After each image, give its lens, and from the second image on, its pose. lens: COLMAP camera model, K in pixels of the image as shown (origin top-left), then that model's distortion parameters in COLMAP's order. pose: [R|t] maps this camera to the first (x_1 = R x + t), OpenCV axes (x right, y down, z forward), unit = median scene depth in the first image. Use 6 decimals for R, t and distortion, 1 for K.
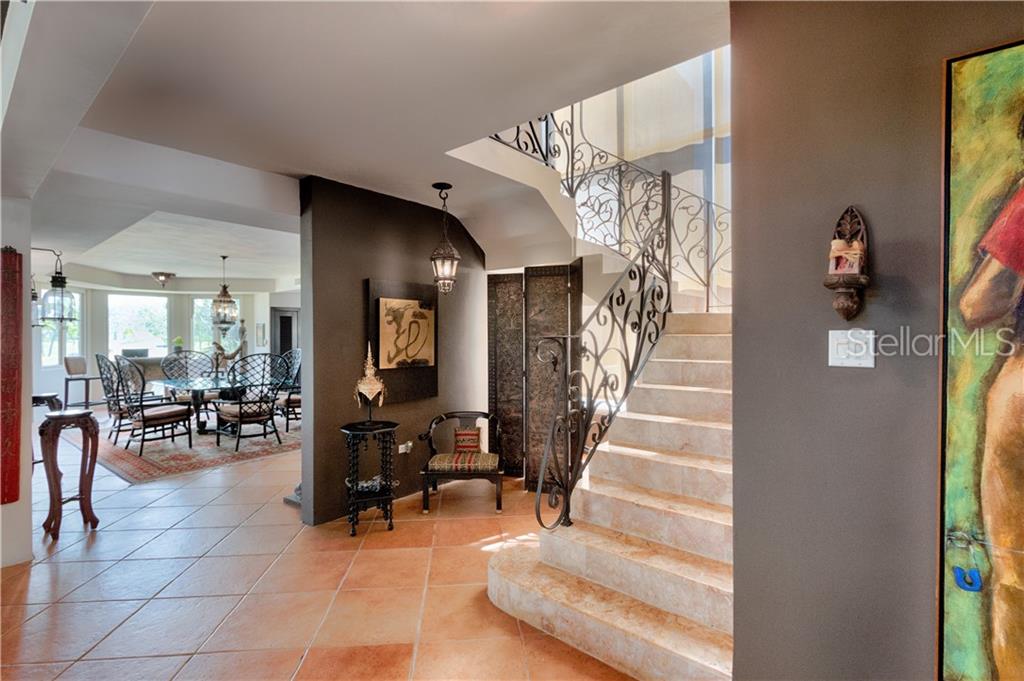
lens RADIAL K [[469.2, 0, 507.9], [0, 469.2, 335.7], [0, 0, 1]] dist [0.000968, -0.000695]
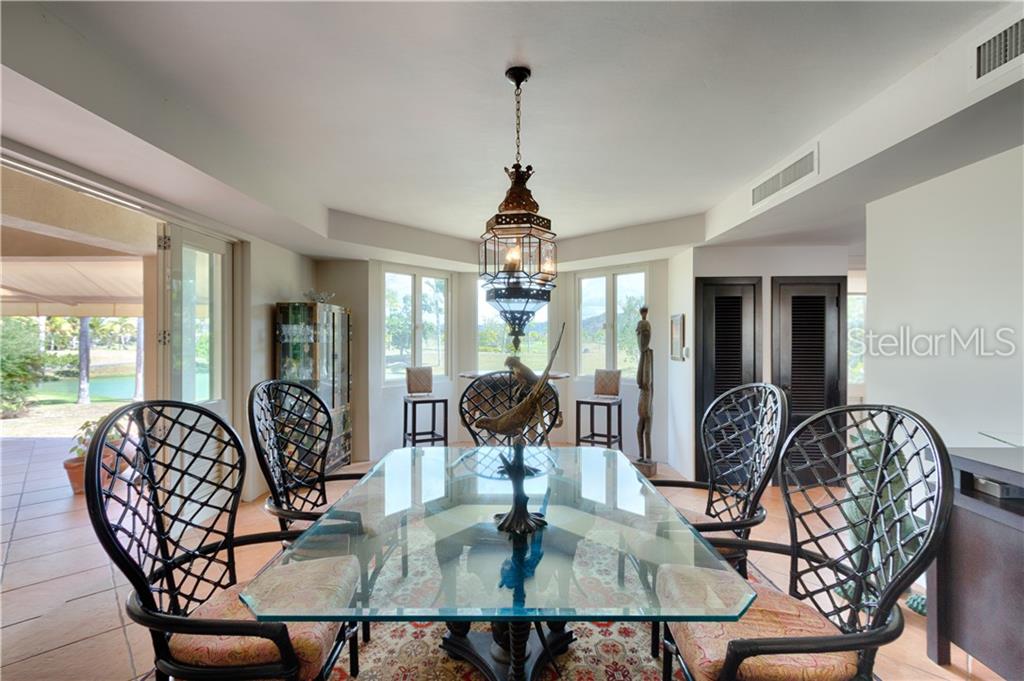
lens RADIAL K [[469.2, 0, 509.9], [0, 469.2, 338.6], [0, 0, 1]] dist [0.000968, -0.000695]
pose [[0.635064, 0.007820, -0.772420, -0.285888], [-0.009779, 0.999950, 0.002083, -0.000743], [0.772398, 0.006231, 0.635109, 0.611492]]
